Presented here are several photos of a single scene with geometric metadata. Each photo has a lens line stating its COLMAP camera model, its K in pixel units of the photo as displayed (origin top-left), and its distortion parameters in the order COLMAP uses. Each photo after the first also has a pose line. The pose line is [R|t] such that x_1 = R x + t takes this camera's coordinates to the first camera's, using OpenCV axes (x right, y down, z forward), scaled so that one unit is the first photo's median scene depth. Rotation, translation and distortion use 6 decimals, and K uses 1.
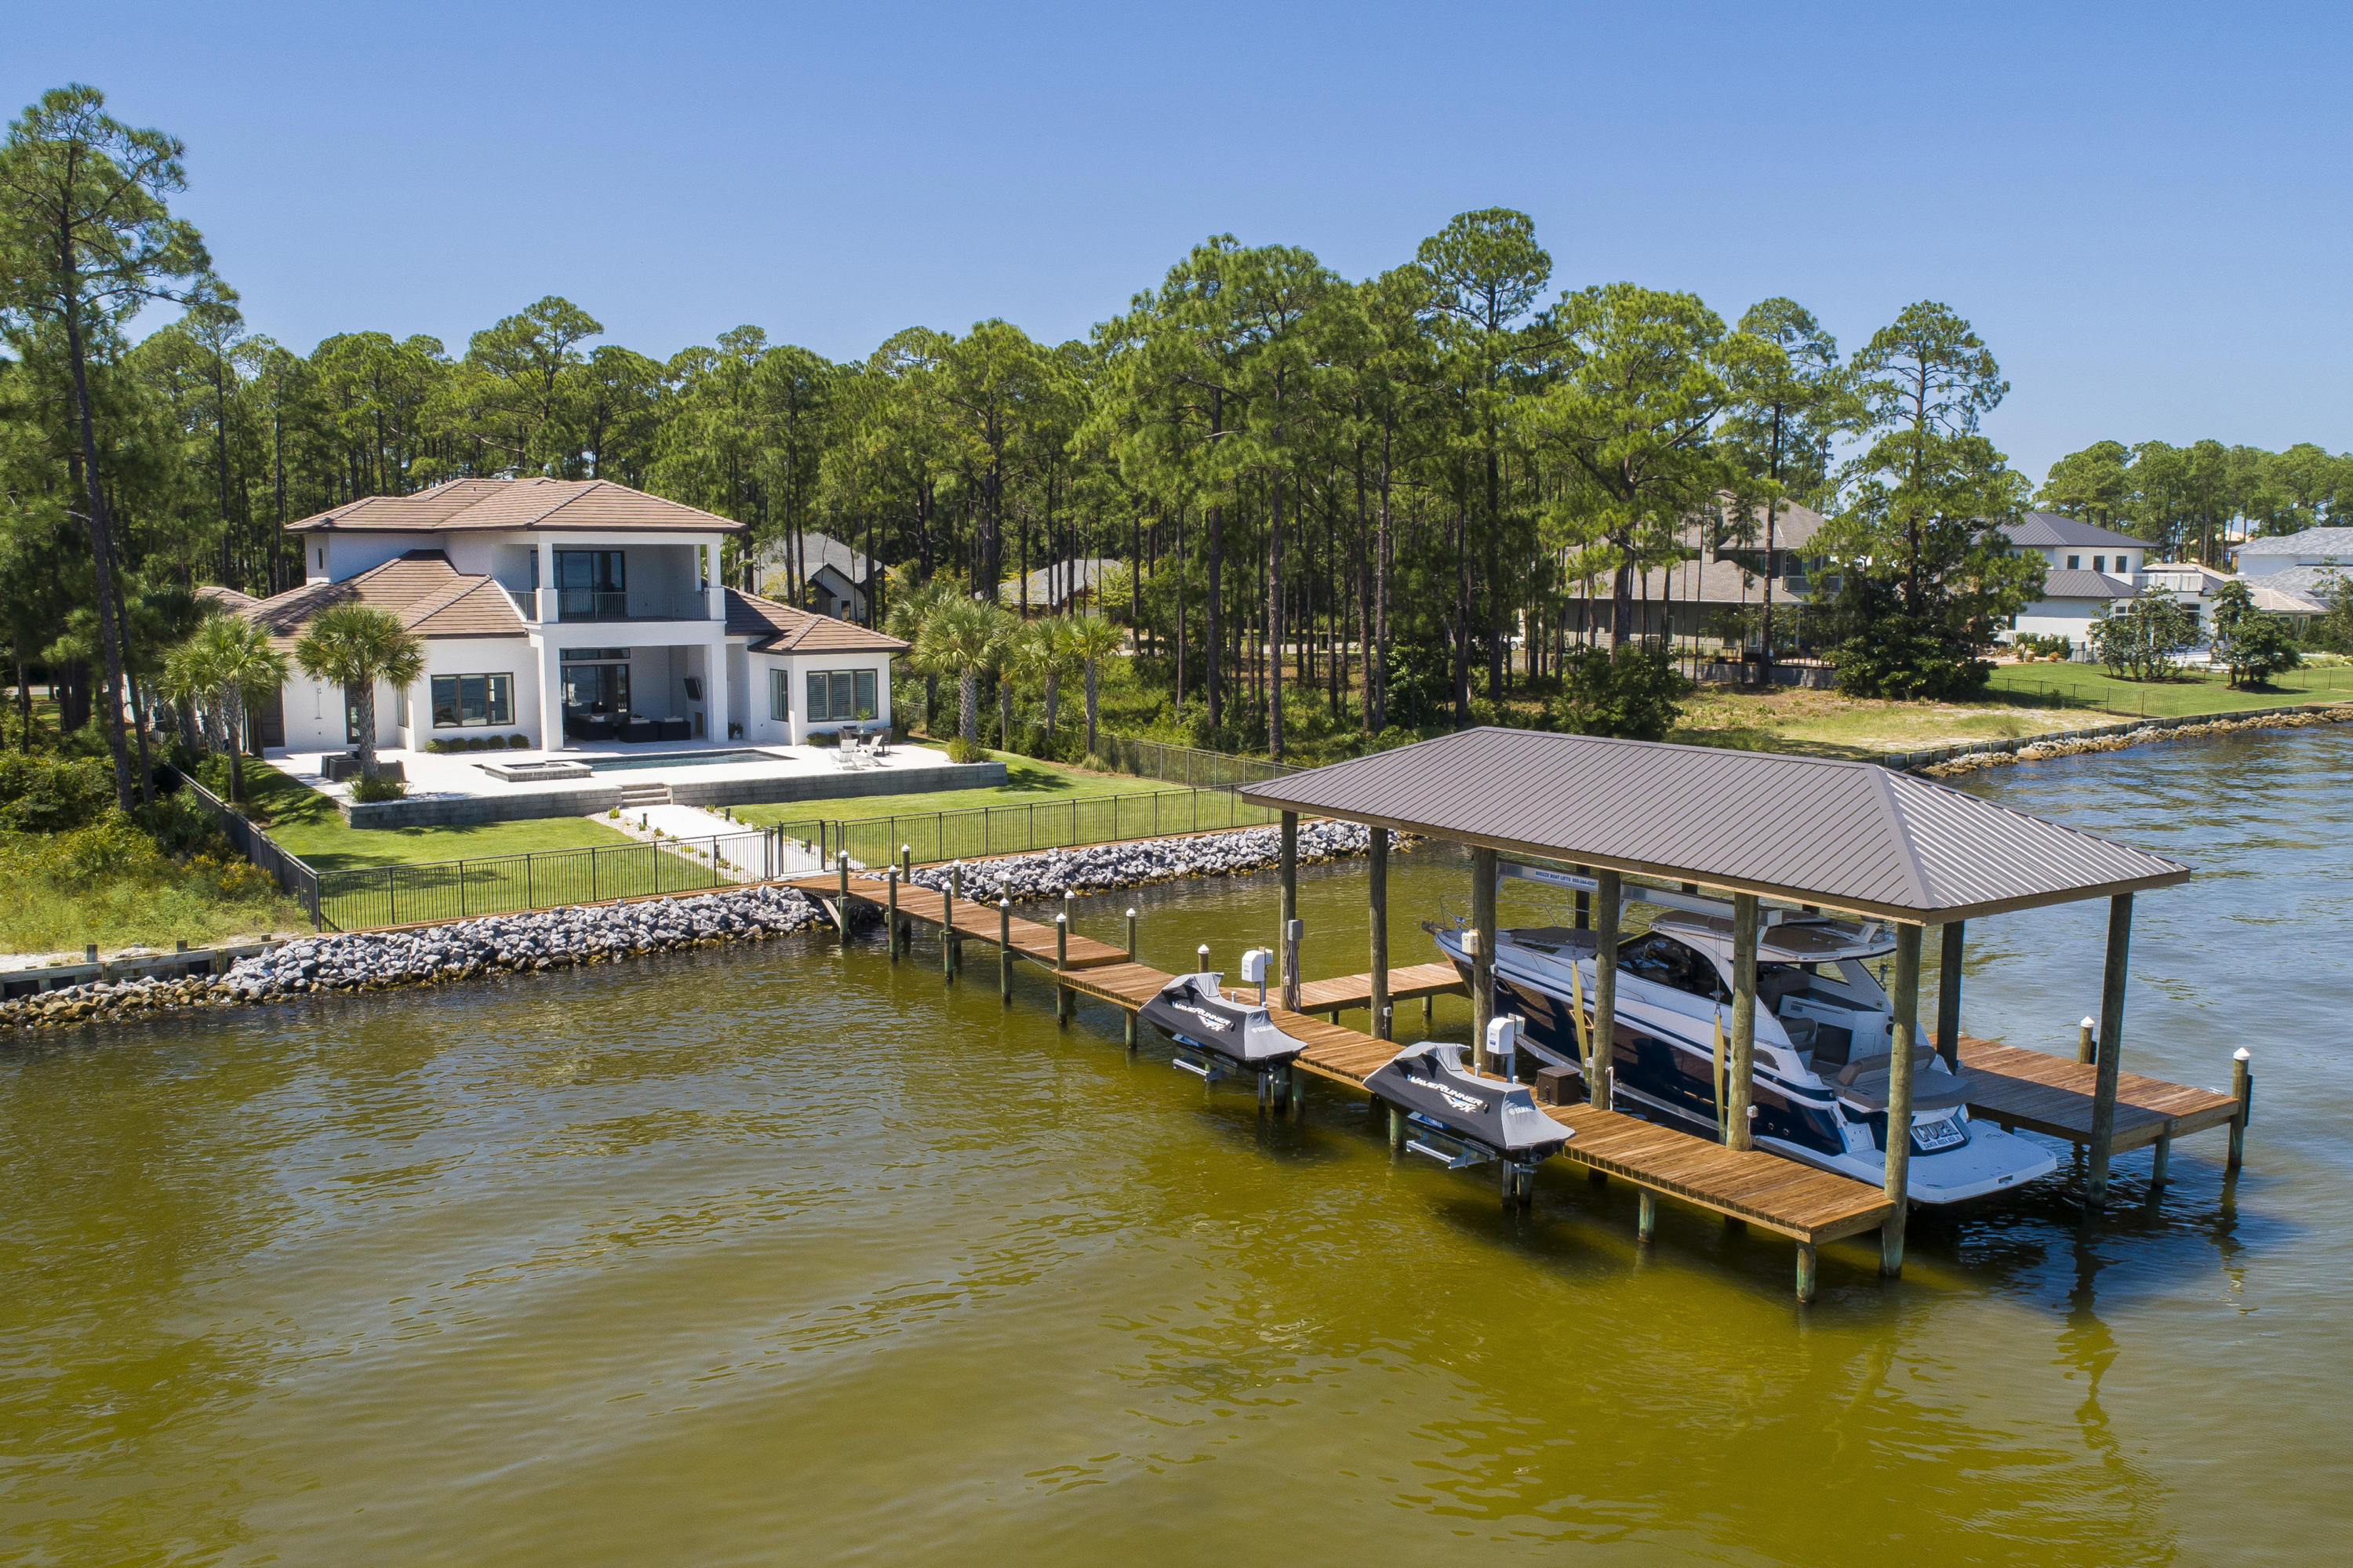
lens RADIAL K [[1885.7, 0, 1188.4], [0, 1885.7, 790.2], [0, 0, 1]] dist [-0.017488, 0.010312]
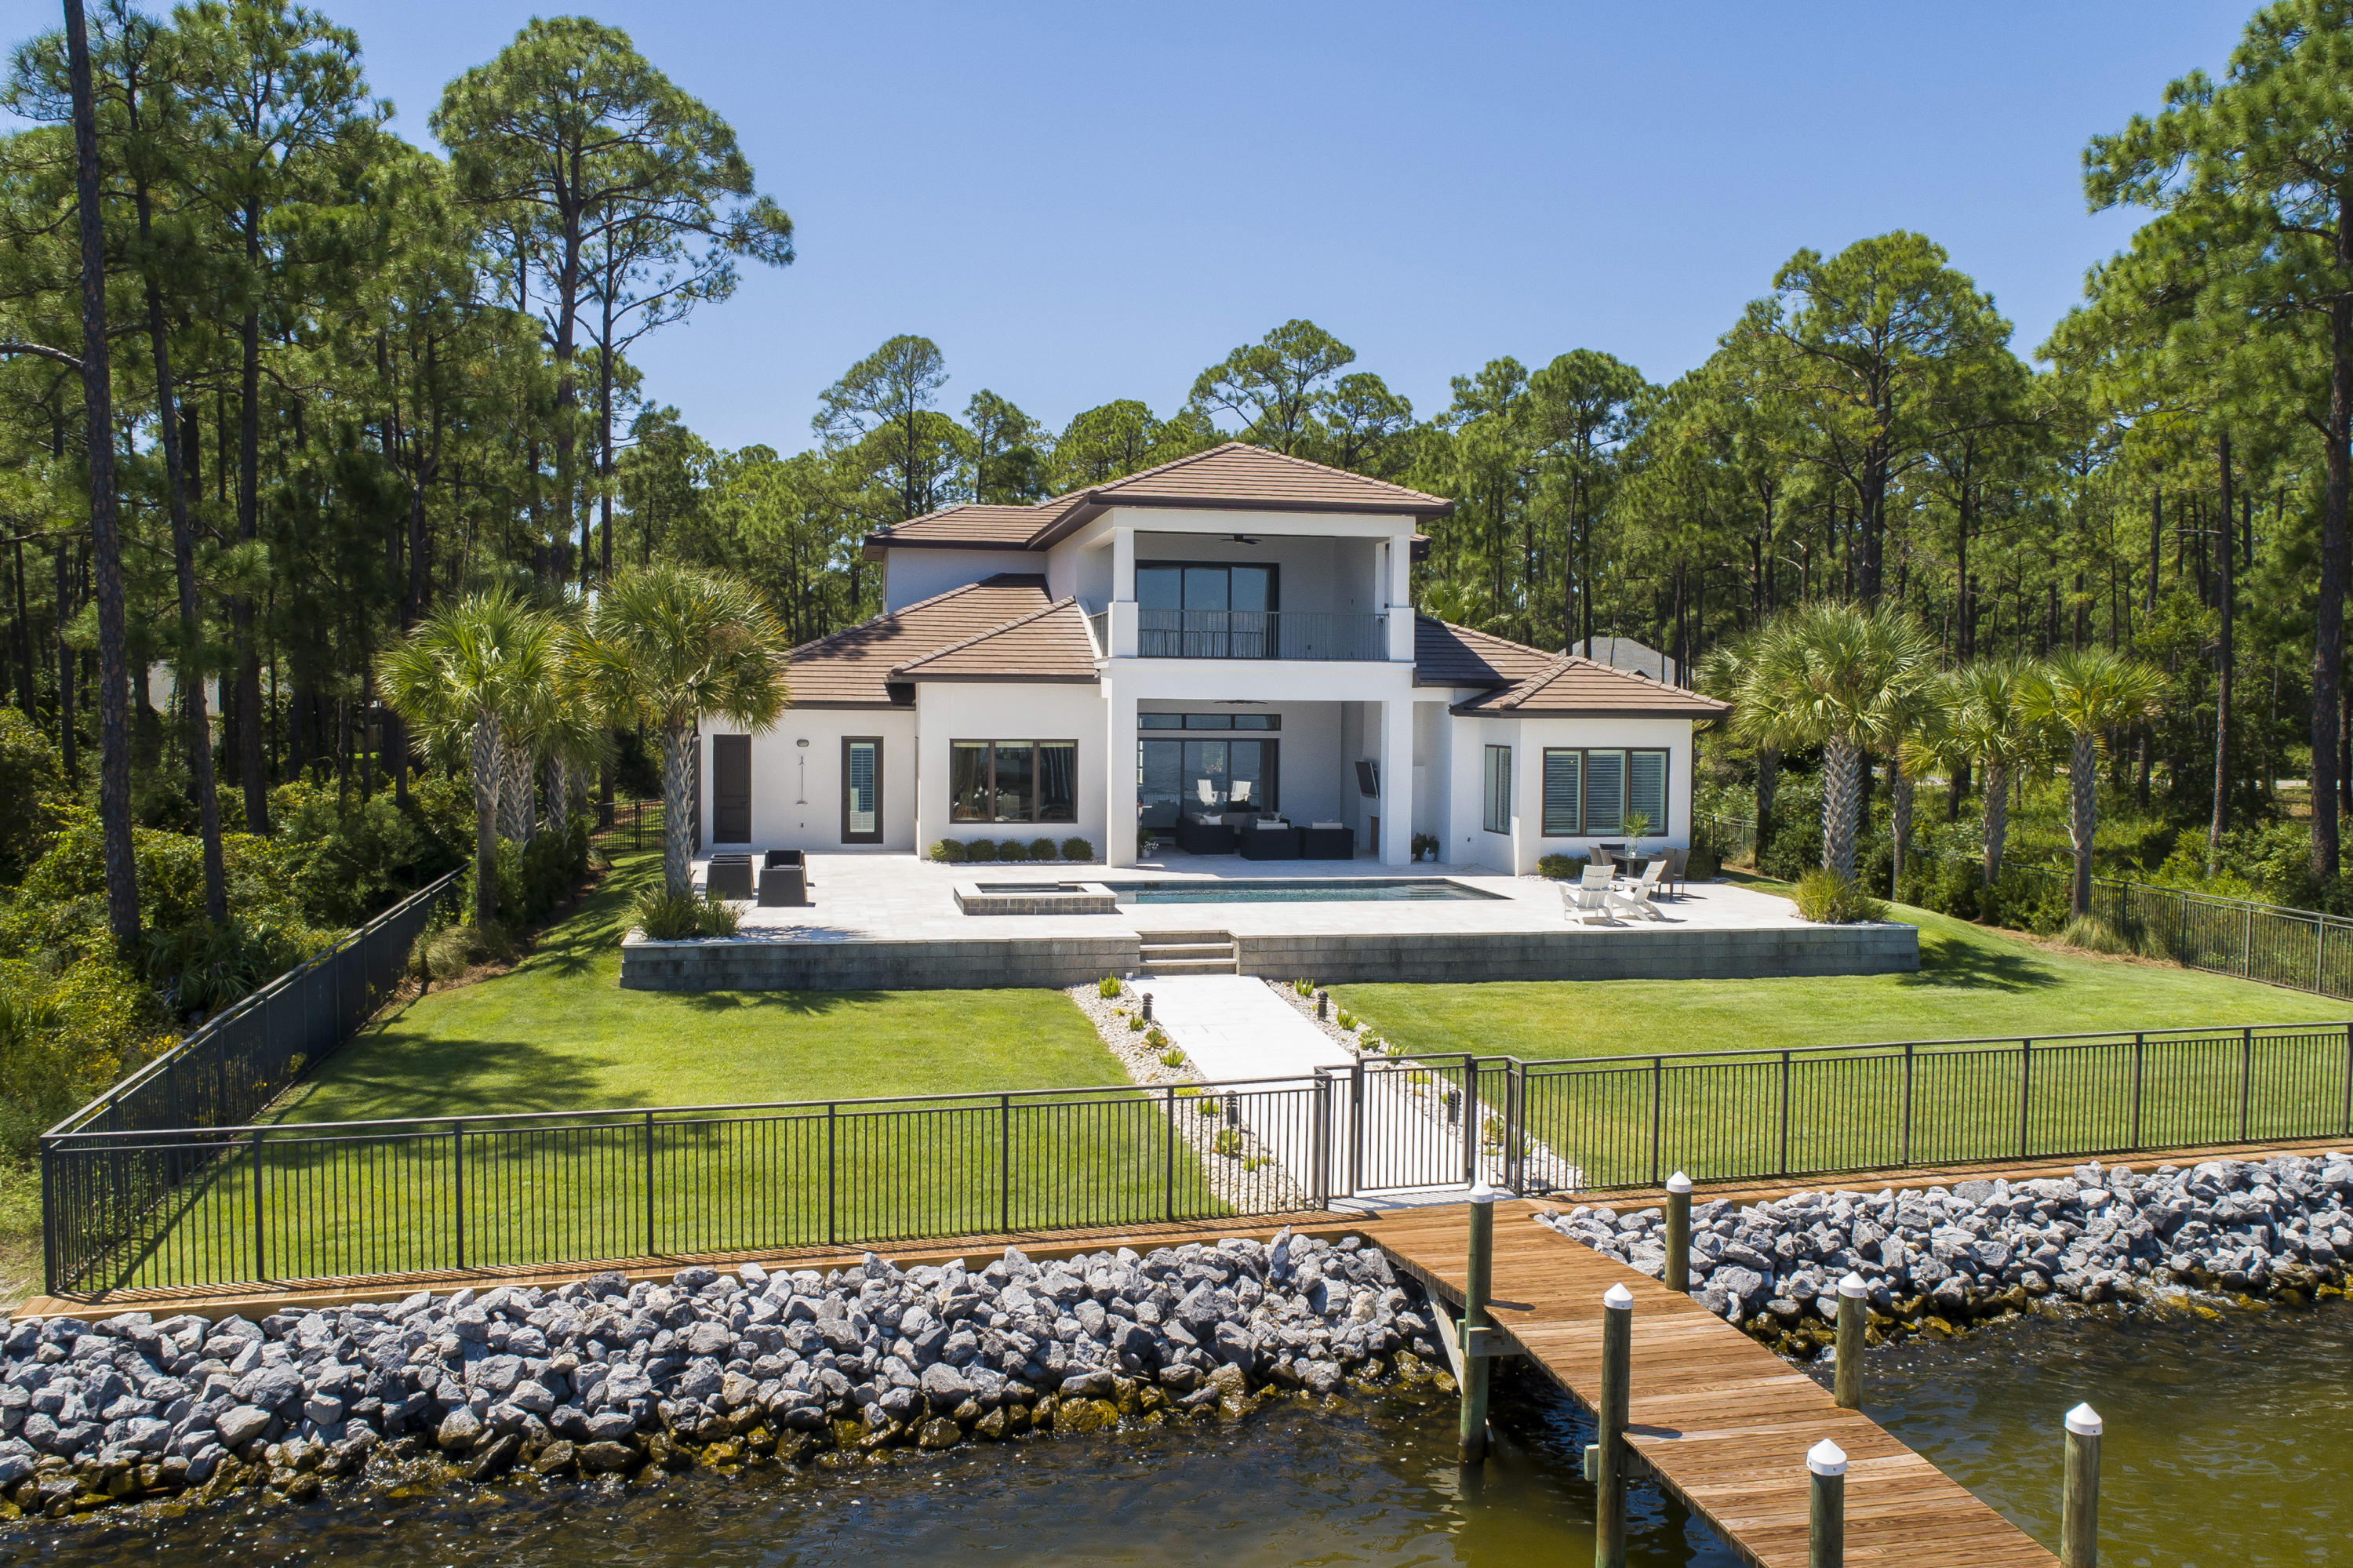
lens RADIAL K [[1885.7, 0, 1188.4], [0, 1885.7, 790.2], [0, 0, 1]] dist [-0.017488, 0.010312]
pose [[0.908553, 0.023172, -0.417127, -0.065015], [-0.055042, 0.996396, -0.064535, -0.007713], [0.414128, 0.081593, 0.906554, 0.464747]]
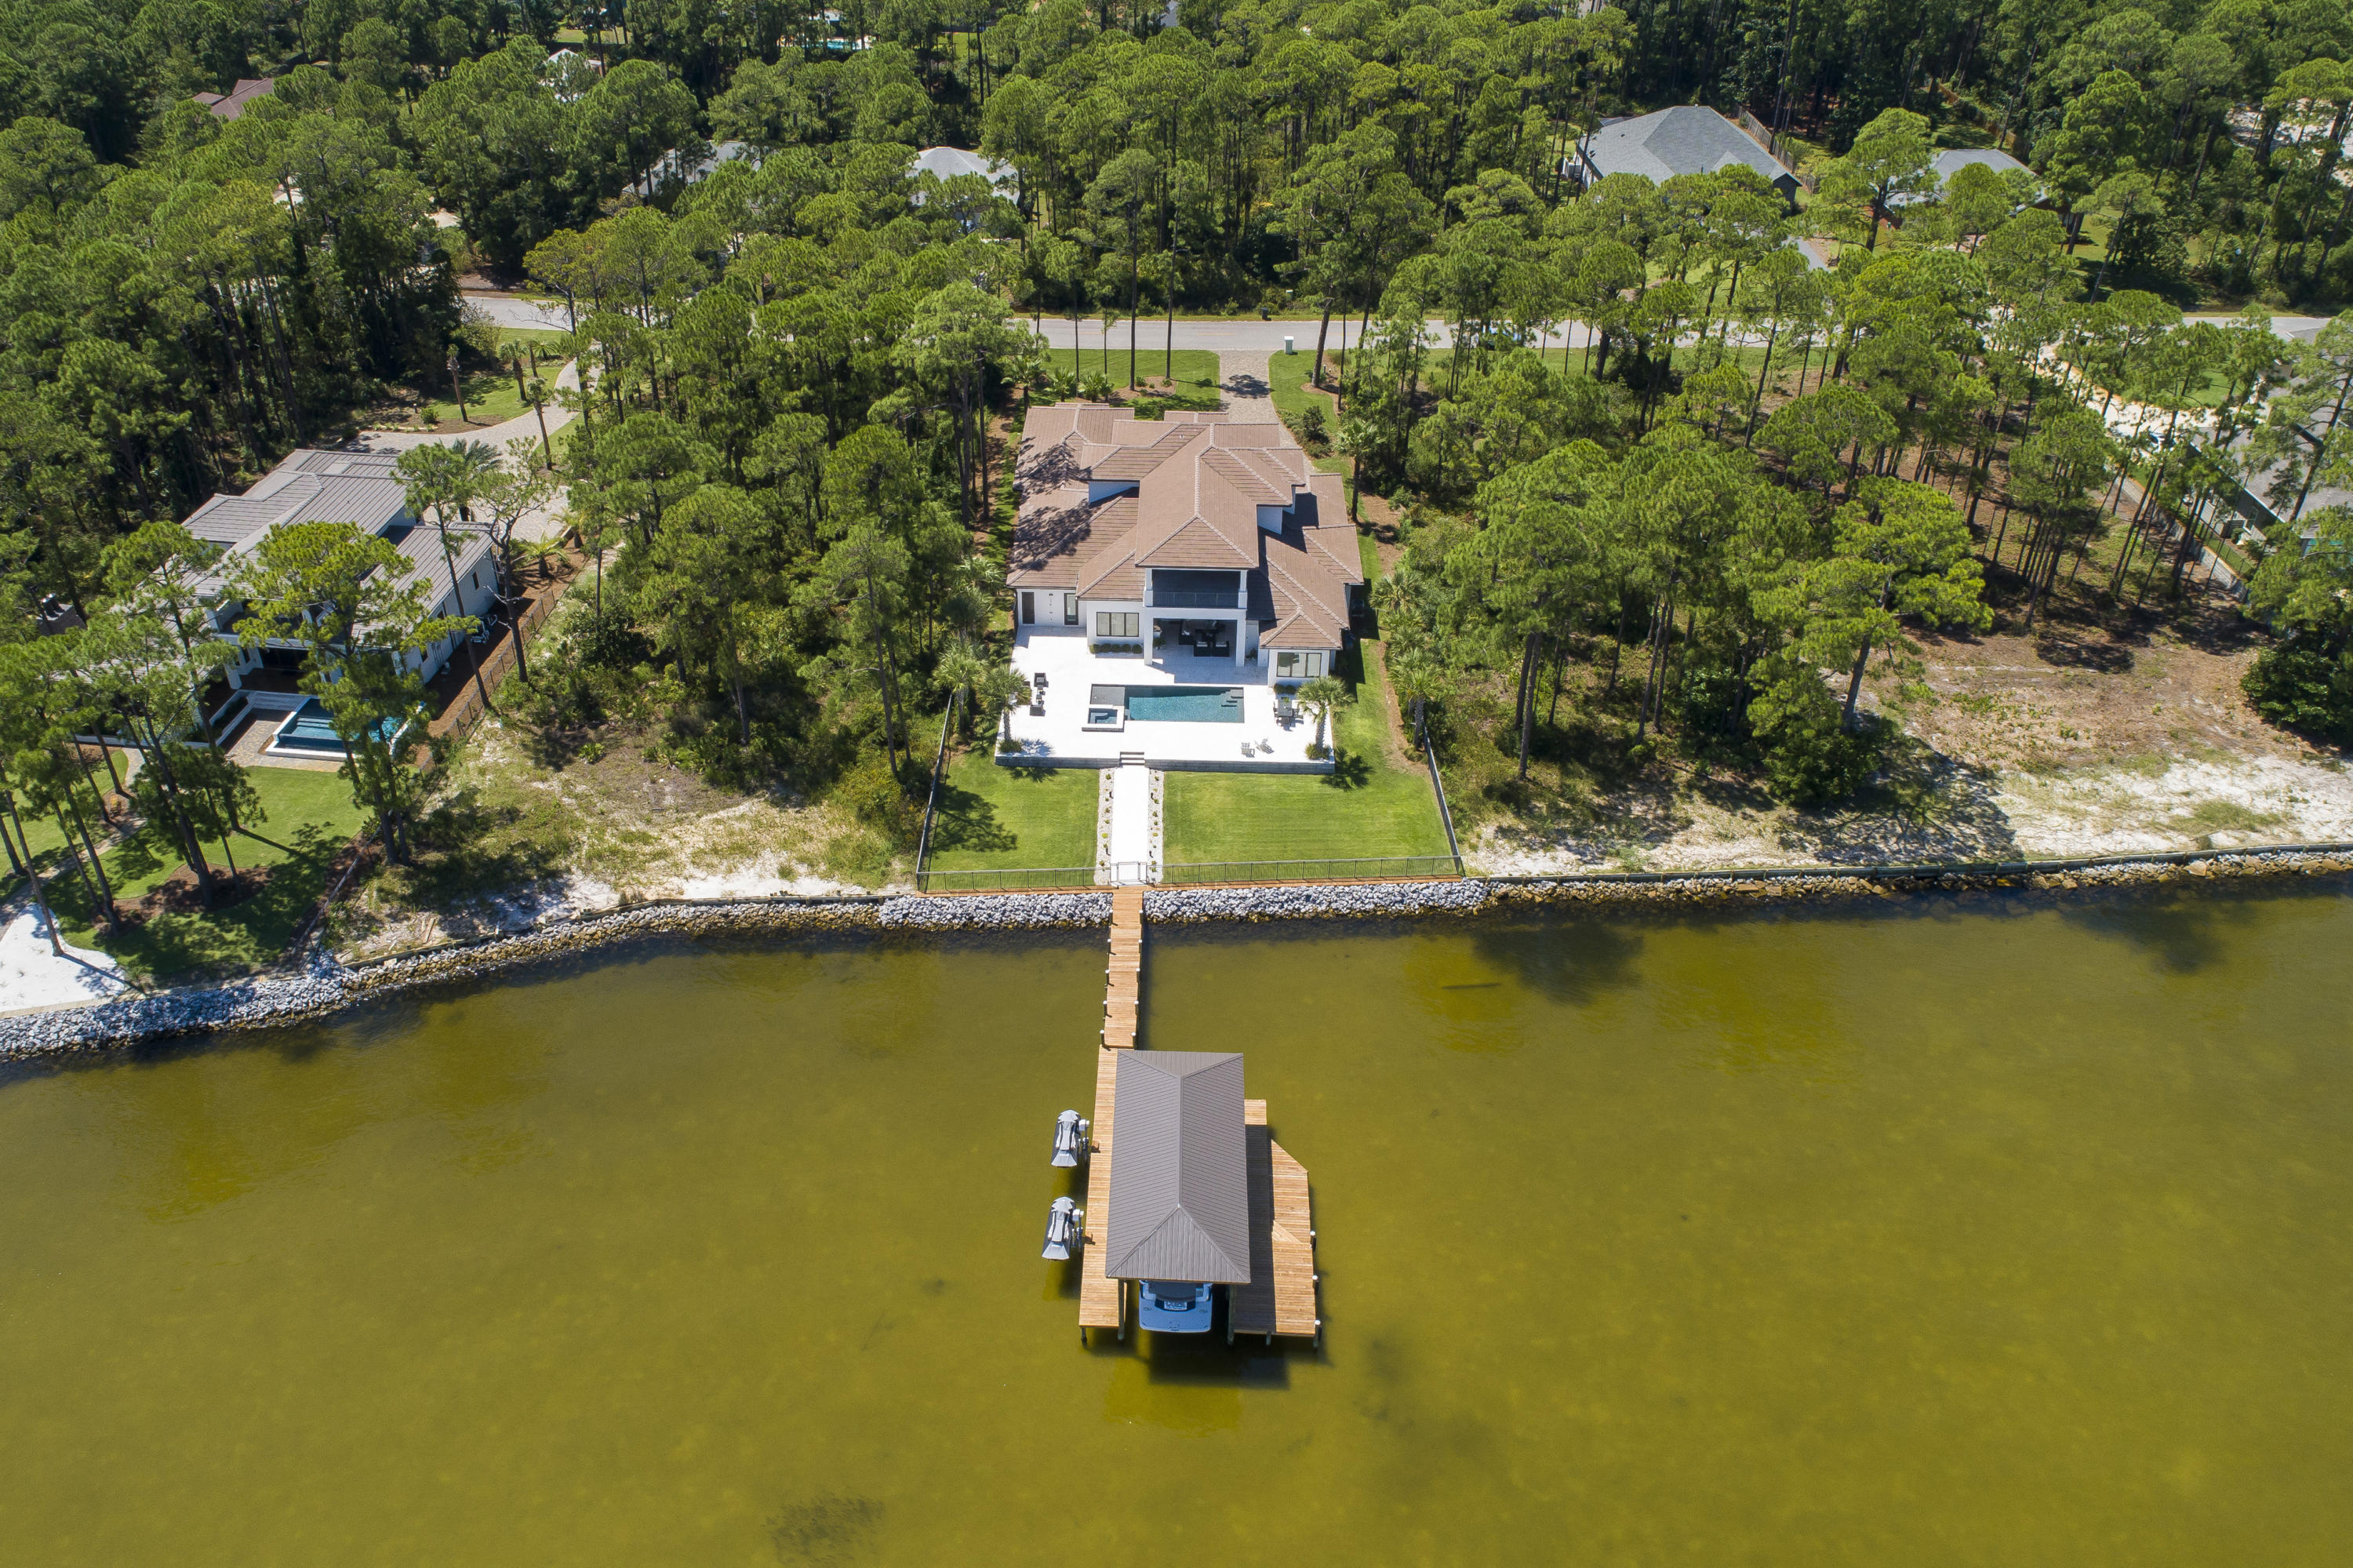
lens RADIAL K [[1746.5, 0, 1073.1], [0, 1746.5, 815.5], [0, 0, 1]] dist [-0.010415, 0.000727]
pose [[0.776754, 0.359451, -0.517154, 0.591086], [-0.066292, 0.863236, 0.500429, -0.790260], [0.626306, -0.354427, 0.694350, -0.341617]]
